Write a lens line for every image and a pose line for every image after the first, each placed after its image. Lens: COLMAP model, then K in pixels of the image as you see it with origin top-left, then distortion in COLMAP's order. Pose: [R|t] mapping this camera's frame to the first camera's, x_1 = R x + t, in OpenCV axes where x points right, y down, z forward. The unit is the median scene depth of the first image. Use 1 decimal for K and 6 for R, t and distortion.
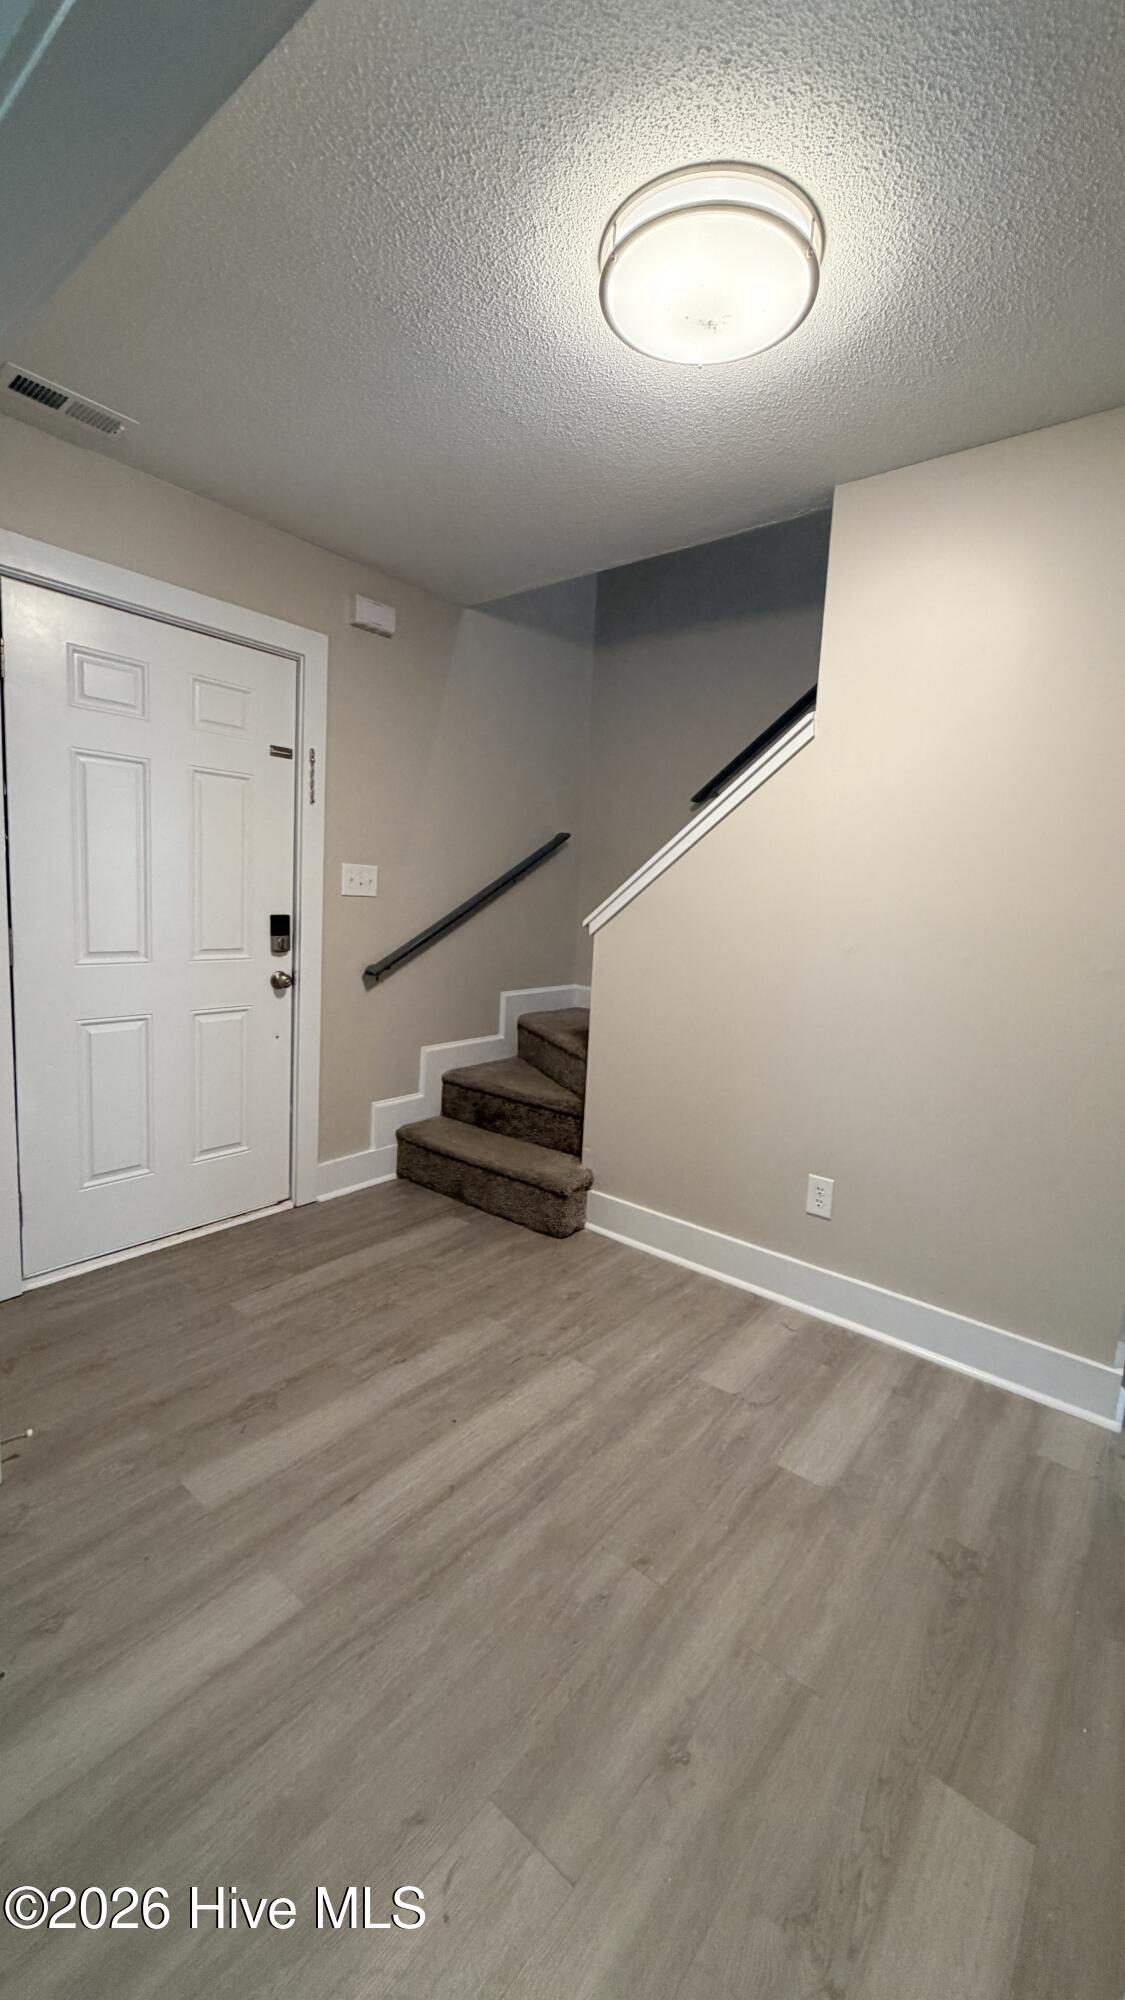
lens RADIAL K [[794.8, 0, 562.2], [0, 794.8, 991.9], [0, 0, 1]] dist [0.000665, -0.000379]
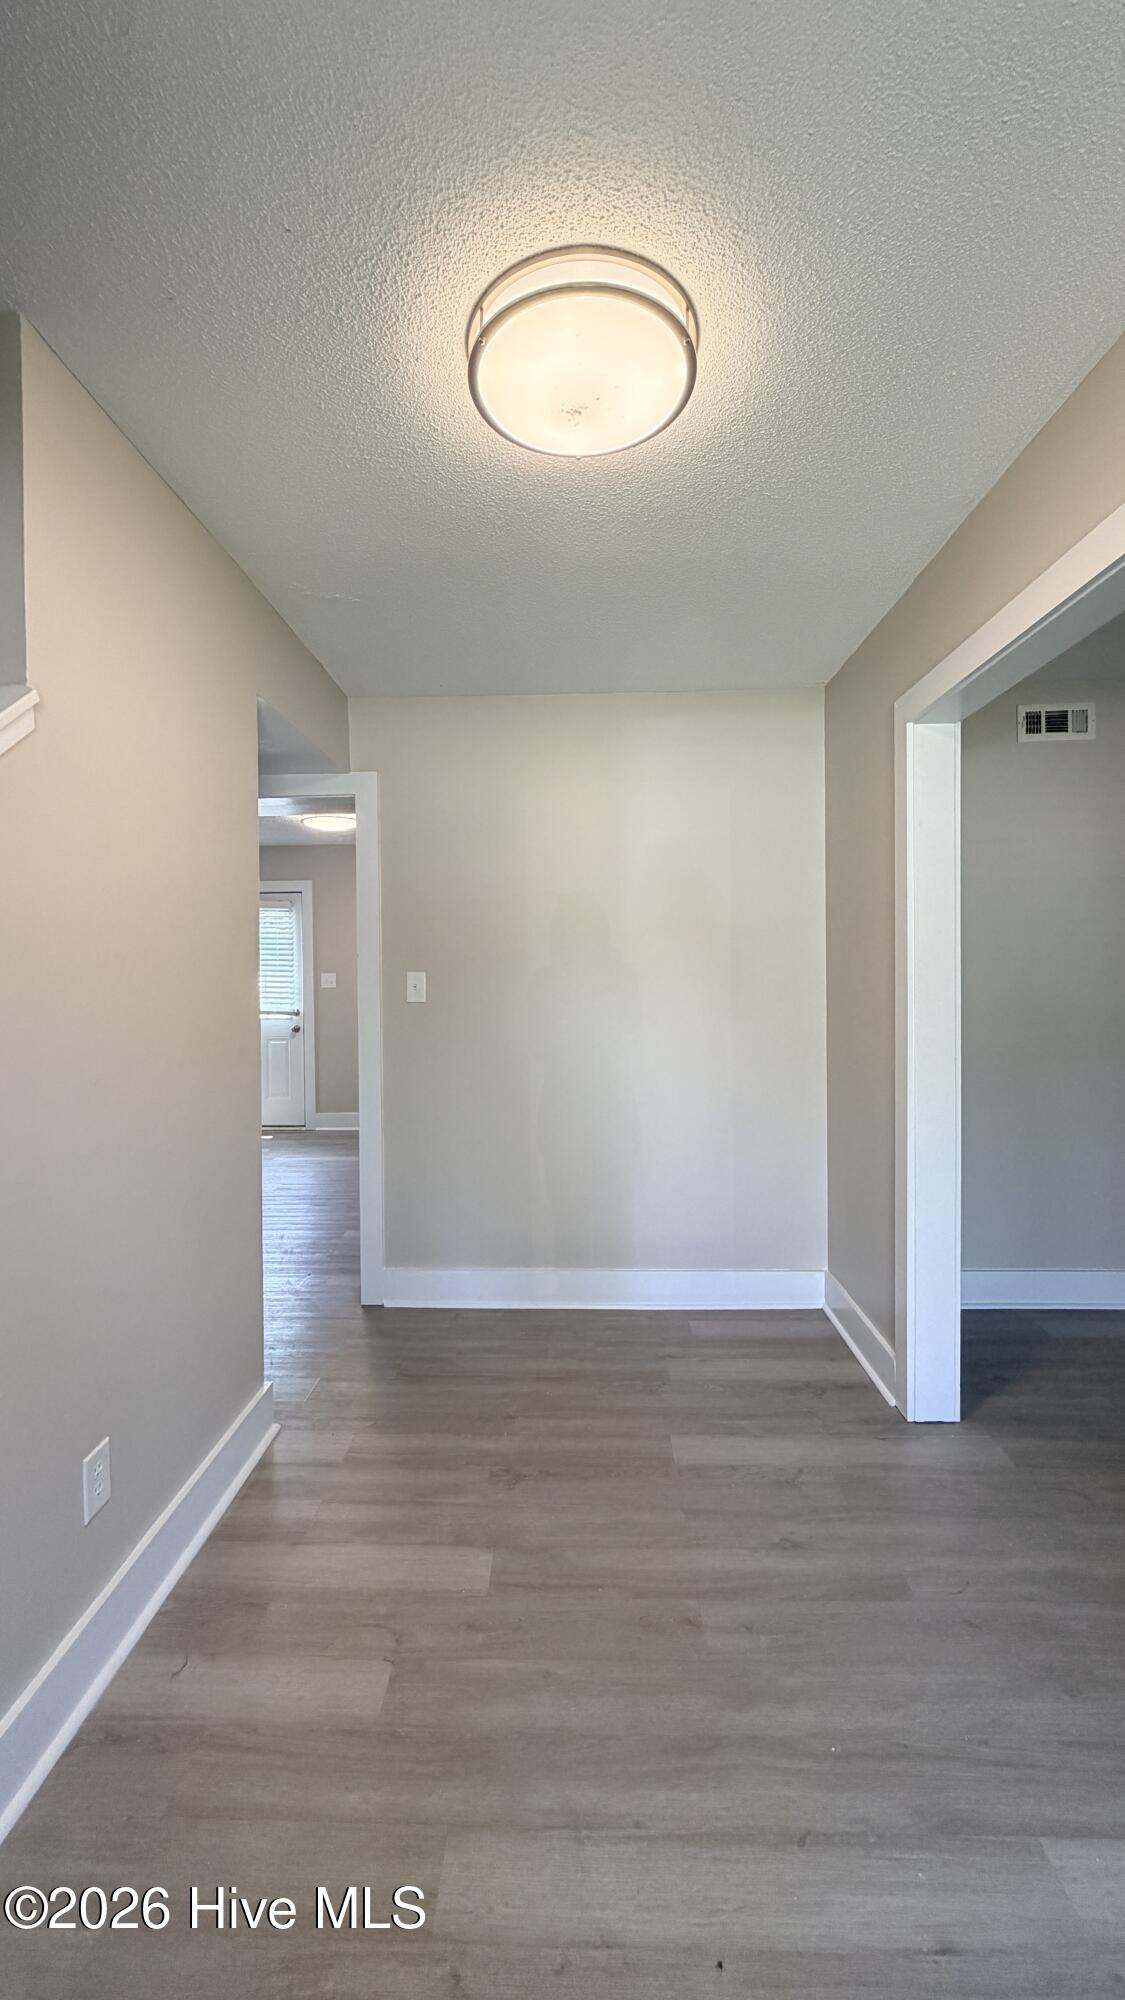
lens RADIAL K [[794.8, 0, 562.2], [0, 794.8, 991.9], [0, 0, 1]] dist [0.000665, -0.000379]
pose [[-0.604008, -0.071568, 0.793758, -0.550467], [0.080155, 0.985455, 0.149846, -0.278633], [-0.792937, 0.154132, -0.589486, 1.547685]]
